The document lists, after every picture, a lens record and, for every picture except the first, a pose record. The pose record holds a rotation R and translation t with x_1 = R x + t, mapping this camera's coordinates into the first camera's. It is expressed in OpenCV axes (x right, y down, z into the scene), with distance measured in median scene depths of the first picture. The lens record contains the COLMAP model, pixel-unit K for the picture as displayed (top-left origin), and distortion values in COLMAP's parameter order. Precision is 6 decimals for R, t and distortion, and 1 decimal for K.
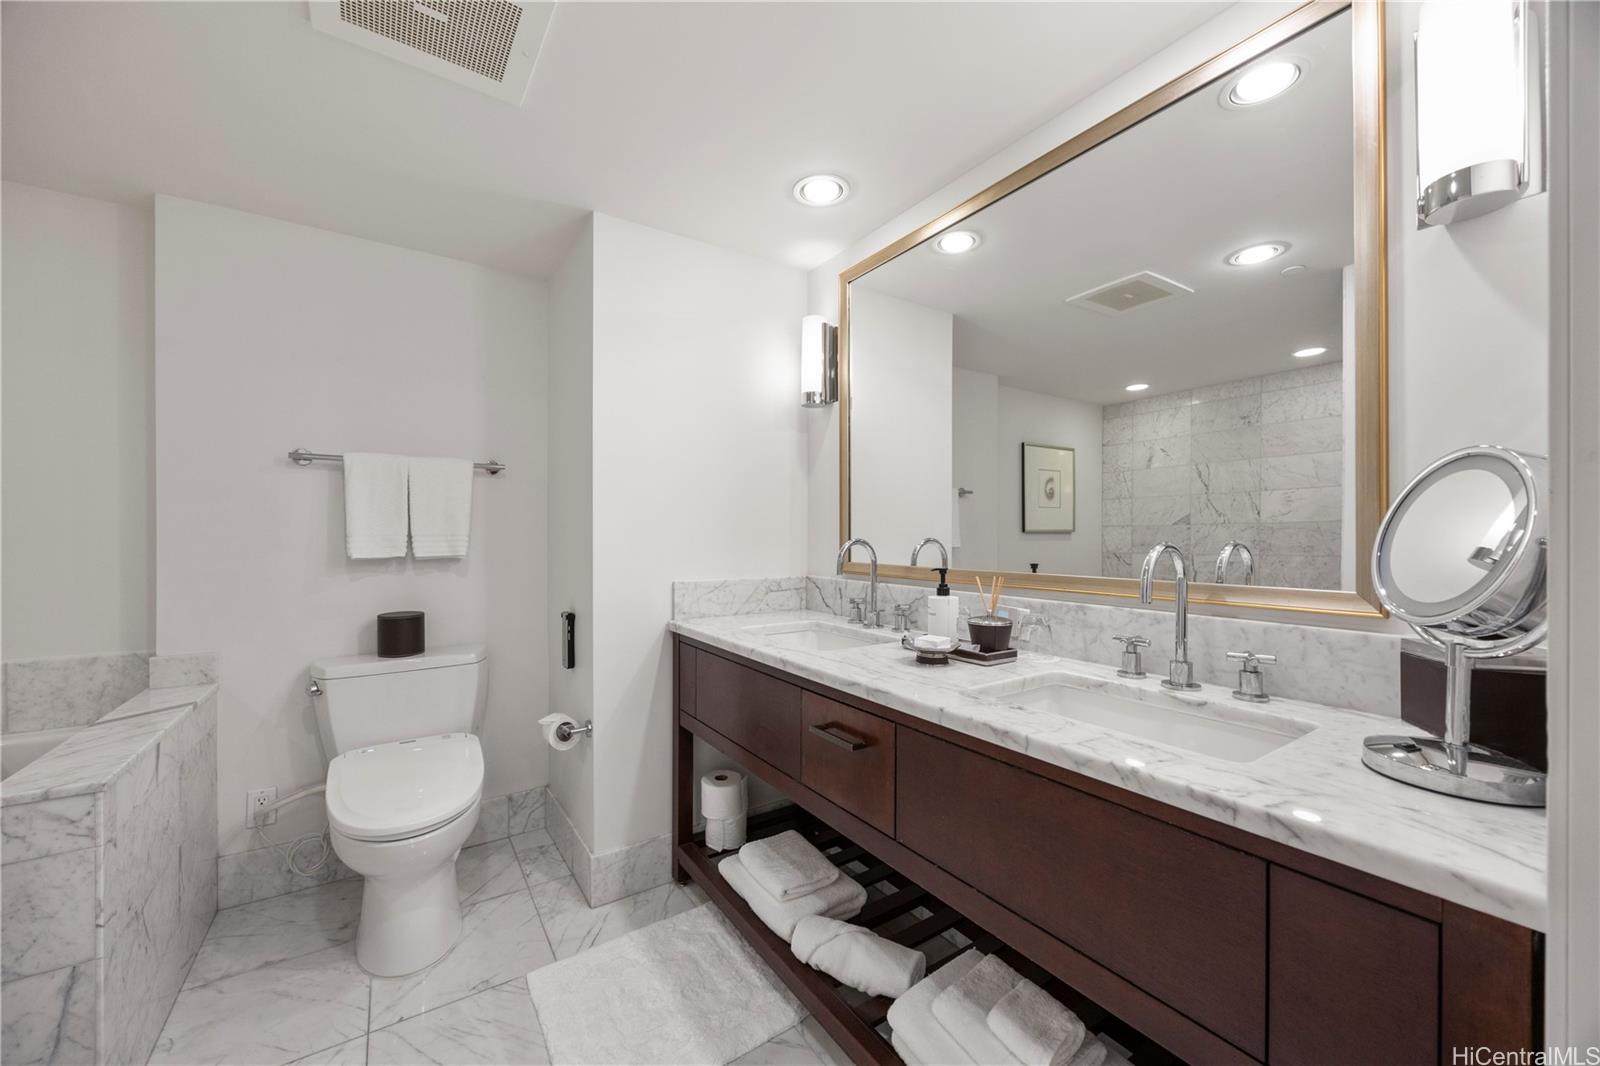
lens RADIAL K [[610.7, 0, 788.1], [0, 610.7, 536.3], [0, 0, 1]] dist [-0.003271, 0.000664]
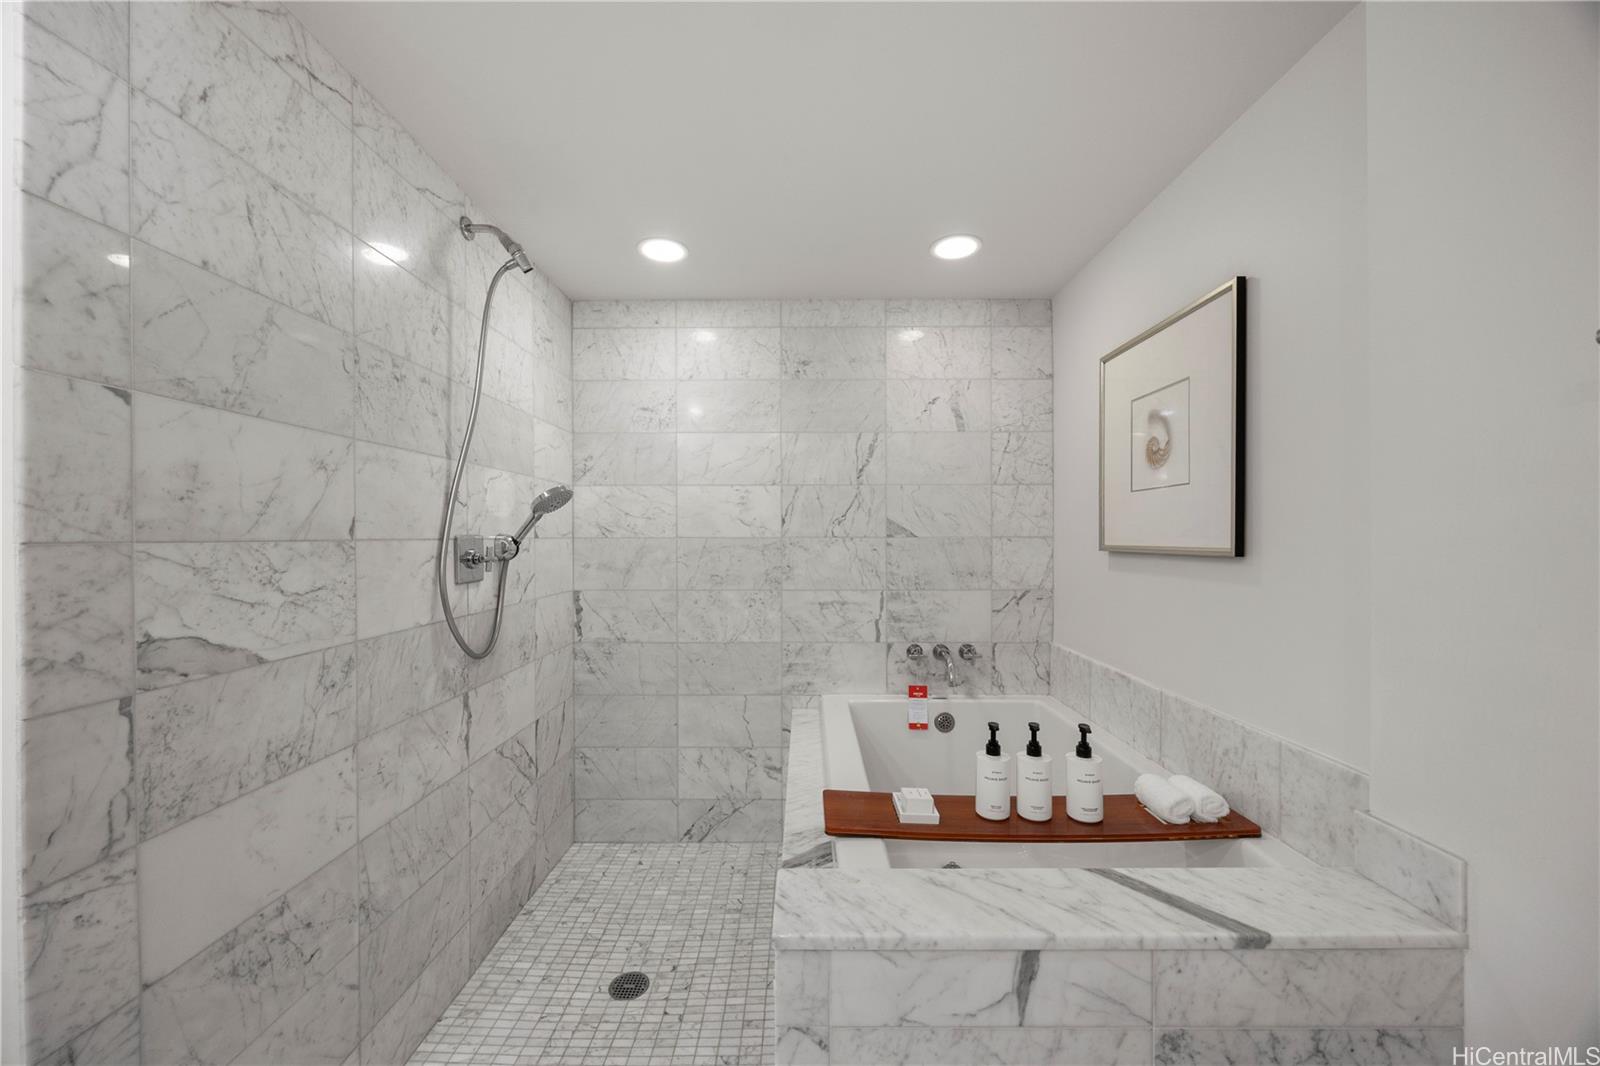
lens RADIAL K [[610.7, 0, 796.8], [0, 610.7, 541.3], [0, 0, 1]] dist [-0.003271, 0.000664]
pose [[-0.553049, 0.002967, -0.833143, -0.338648], [0.003072, 0.999994, 0.001521, -0.029314], [0.833143, -0.001718, -0.553055, 0.853502]]
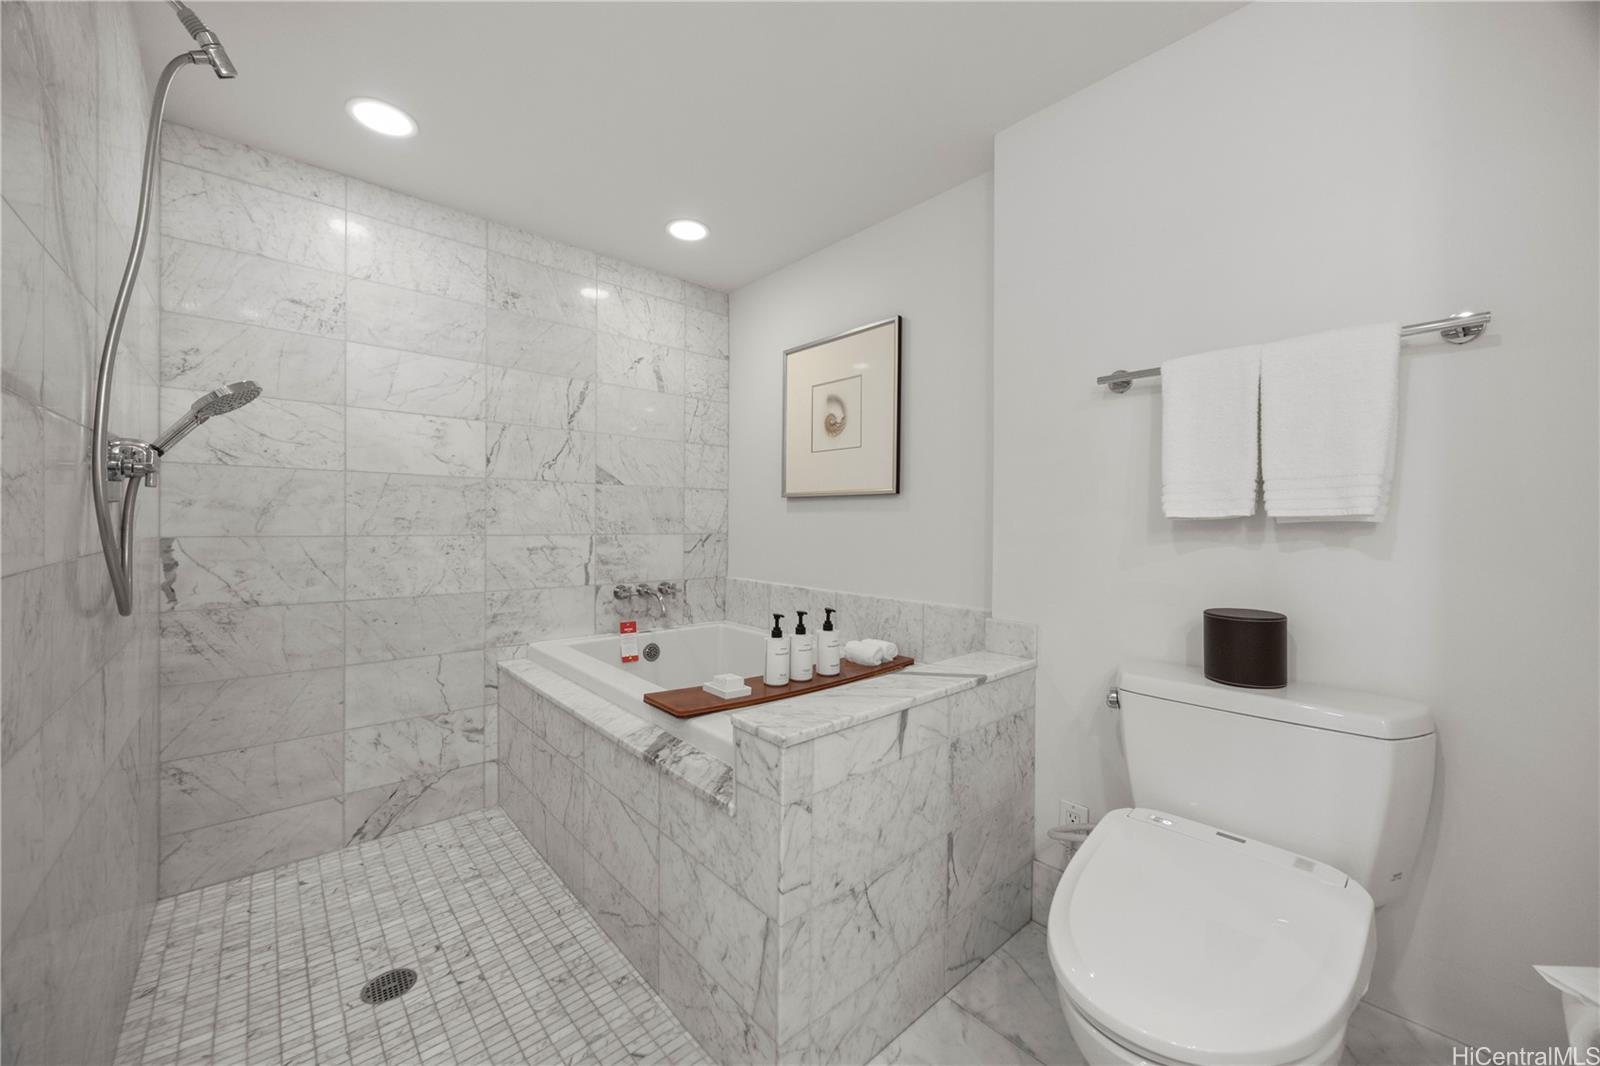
lens RADIAL K [[610.7, 0, 799.3], [0, 610.7, 525.9], [0, 0, 1]] dist [-0.003271, 0.000664]
pose [[0.149808, 0.007718, -0.988685, -0.126719], [-0.006985, 0.999953, 0.006748, 0.046177], [0.988690, 0.005895, 0.149855, 0.535670]]
